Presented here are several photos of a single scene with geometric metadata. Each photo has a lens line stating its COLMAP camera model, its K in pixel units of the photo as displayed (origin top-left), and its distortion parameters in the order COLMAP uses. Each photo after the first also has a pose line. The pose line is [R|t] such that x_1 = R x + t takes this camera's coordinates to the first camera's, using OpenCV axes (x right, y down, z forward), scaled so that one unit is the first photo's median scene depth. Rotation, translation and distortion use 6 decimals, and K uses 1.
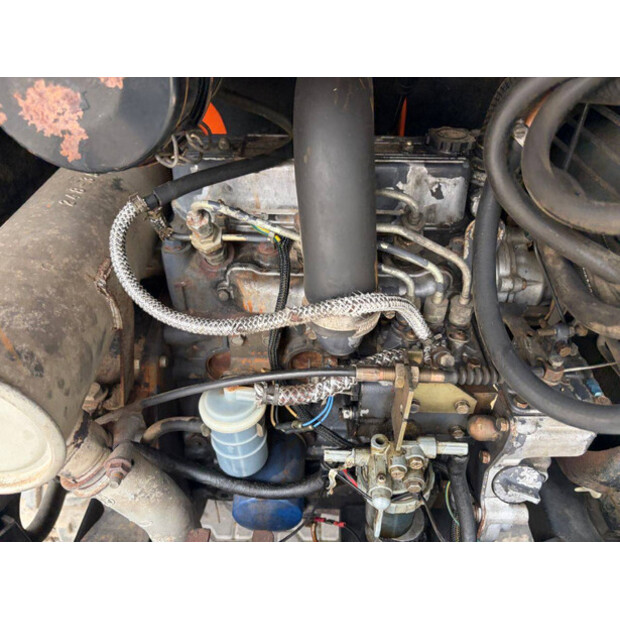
lens RADIAL K [[466.7, 0, 307.7], [0, 466.7, 309.2], [0, 0, 1]] dist [0.053888, -0.054352]
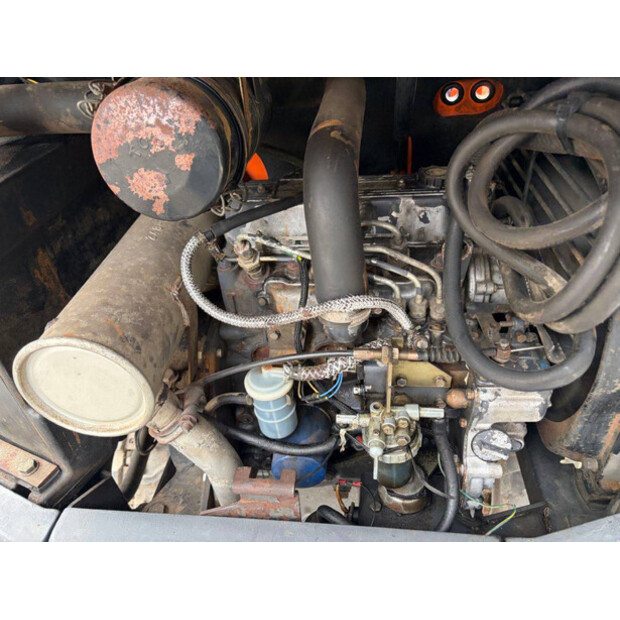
lens RADIAL K [[466.7, 0, 316.4], [0, 466.7, 308.5], [0, 0, 1]] dist [0.053888, -0.054352]
pose [[0.994640, -0.019945, -0.101458, 0.123944], [0.016463, 0.999250, -0.035046, 0.044940], [0.102081, 0.033187, 0.994222, -0.350185]]
